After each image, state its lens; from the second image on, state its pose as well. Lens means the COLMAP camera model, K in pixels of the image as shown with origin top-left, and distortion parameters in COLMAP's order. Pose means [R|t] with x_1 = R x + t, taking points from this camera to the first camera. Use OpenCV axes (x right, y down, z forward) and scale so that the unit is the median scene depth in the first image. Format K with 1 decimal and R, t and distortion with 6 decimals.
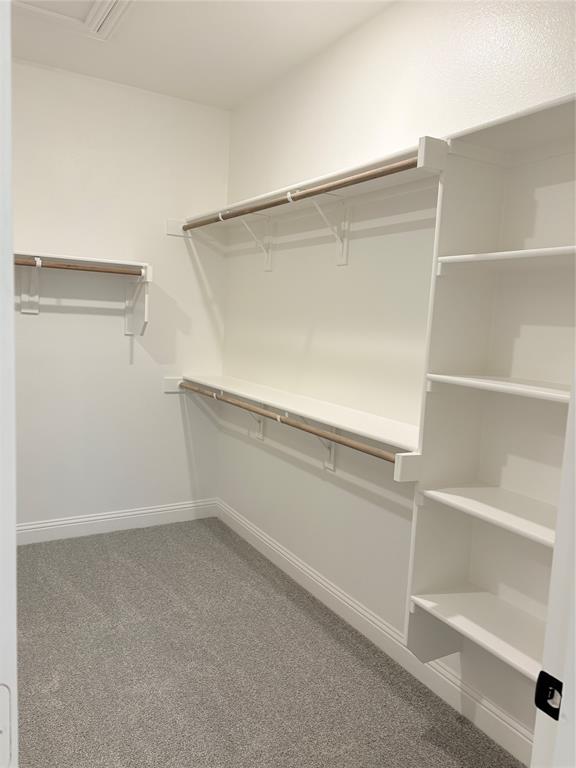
lens RADIAL K [[578.7, 0, 285.7], [0, 578.7, 385.2], [0, 0, 1]] dist [0.045097, -0.045100]
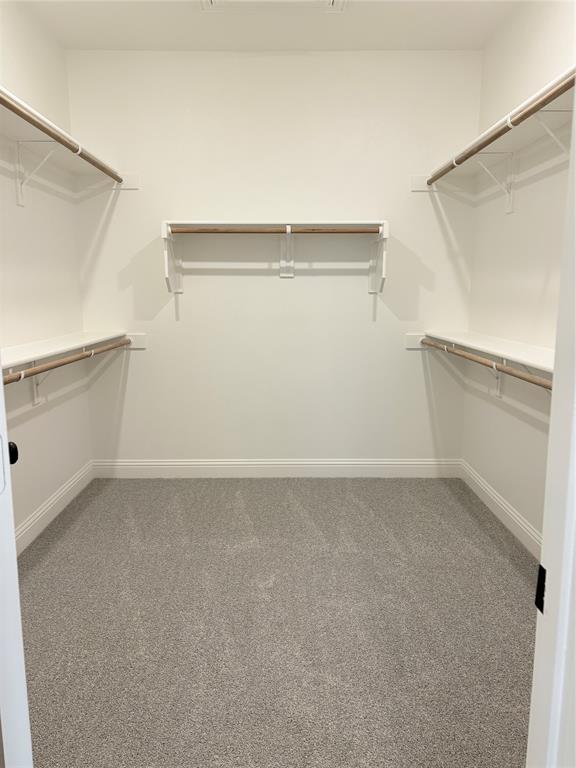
lens RADIAL K [[578.7, 0, 285.7], [0, 578.7, 385.2], [0, 0, 1]] dist [0.045097, -0.045100]
pose [[0.859091, 0.030231, -0.510930, 0.143477], [-0.015886, 0.999348, 0.032418, 0.050816], [0.511577, -0.019733, 0.859011, 0.014868]]
